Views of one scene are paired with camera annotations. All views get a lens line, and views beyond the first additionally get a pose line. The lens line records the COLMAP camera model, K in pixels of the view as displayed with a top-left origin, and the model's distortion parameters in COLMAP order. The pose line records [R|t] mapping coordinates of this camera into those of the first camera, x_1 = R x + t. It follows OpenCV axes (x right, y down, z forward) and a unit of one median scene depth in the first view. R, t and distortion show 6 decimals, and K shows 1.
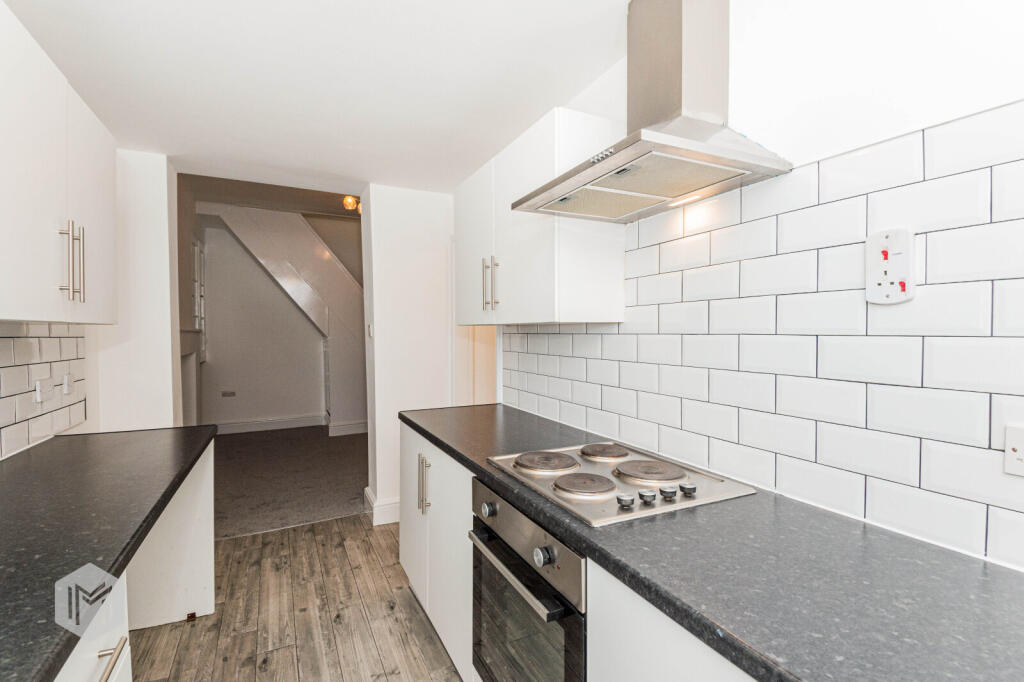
lens RADIAL K [[458.0, 0, 517.3], [0, 458.0, 337.5], [0, 0, 1]] dist [0.066079, -0.052259]
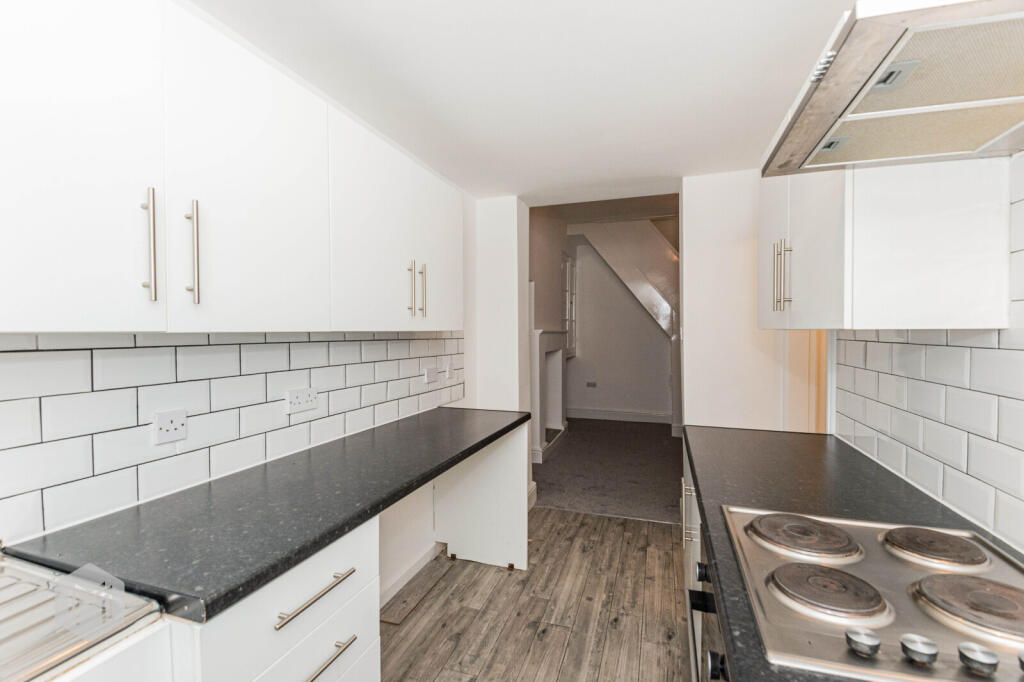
lens RADIAL K [[458.0, 0, 517.3], [0, 458.0, 337.5], [0, 0, 1]] dist [0.066079, -0.052259]
pose [[0.709359, 0.012800, -0.704732, 0.158783], [-0.010090, 0.999917, 0.008005, -0.015851], [0.704776, 0.001433, 0.709429, 0.132463]]
